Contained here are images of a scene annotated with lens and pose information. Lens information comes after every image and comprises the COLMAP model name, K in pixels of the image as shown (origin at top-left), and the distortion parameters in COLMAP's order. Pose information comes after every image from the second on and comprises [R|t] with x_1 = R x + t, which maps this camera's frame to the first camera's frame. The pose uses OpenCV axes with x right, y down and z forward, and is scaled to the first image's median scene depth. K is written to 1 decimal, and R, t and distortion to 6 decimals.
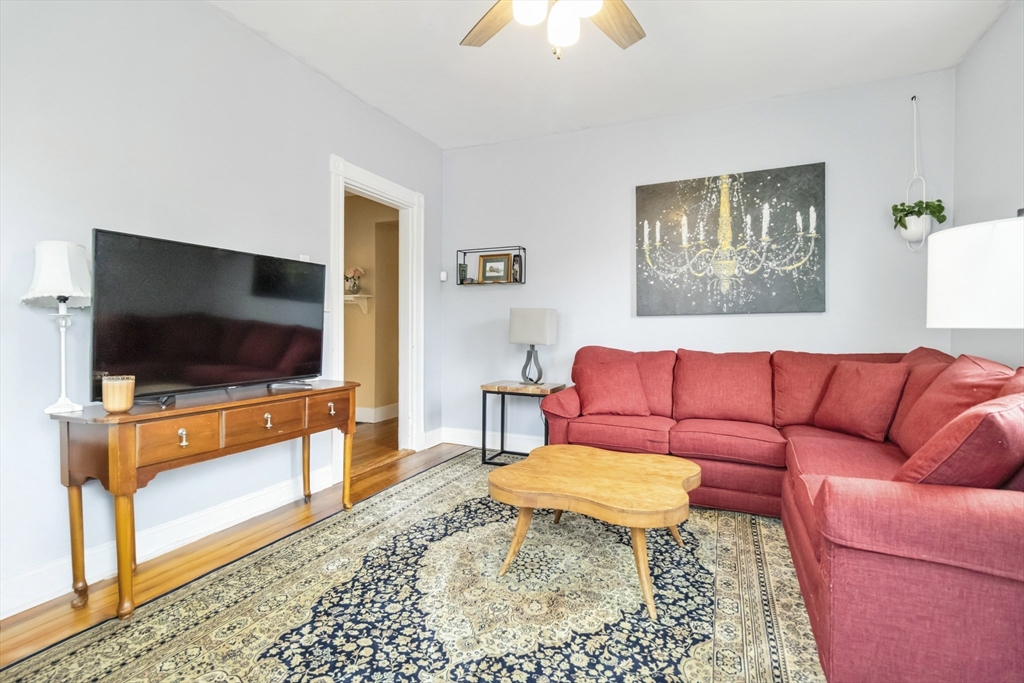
lens RADIAL K [[472.9, 0, 515.0], [0, 472.9, 337.5], [0, 0, 1]] dist [0.008351, -0.001921]
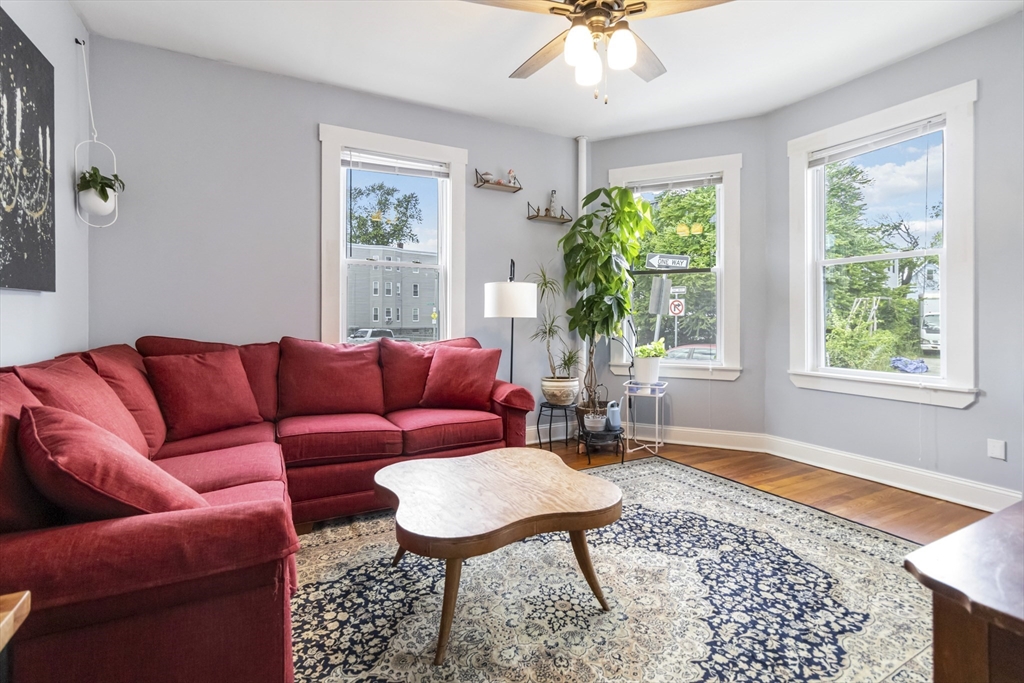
lens RADIAL K [[472.9, 0, 522.2], [0, 472.9, 319.5], [0, 0, 1]] dist [0.008351, -0.001921]
pose [[-0.786114, -0.006882, 0.618043, -0.496076], [0.007294, 0.999765, 0.020410, -0.041399], [-0.618038, 0.020553, -0.785879, 2.009025]]
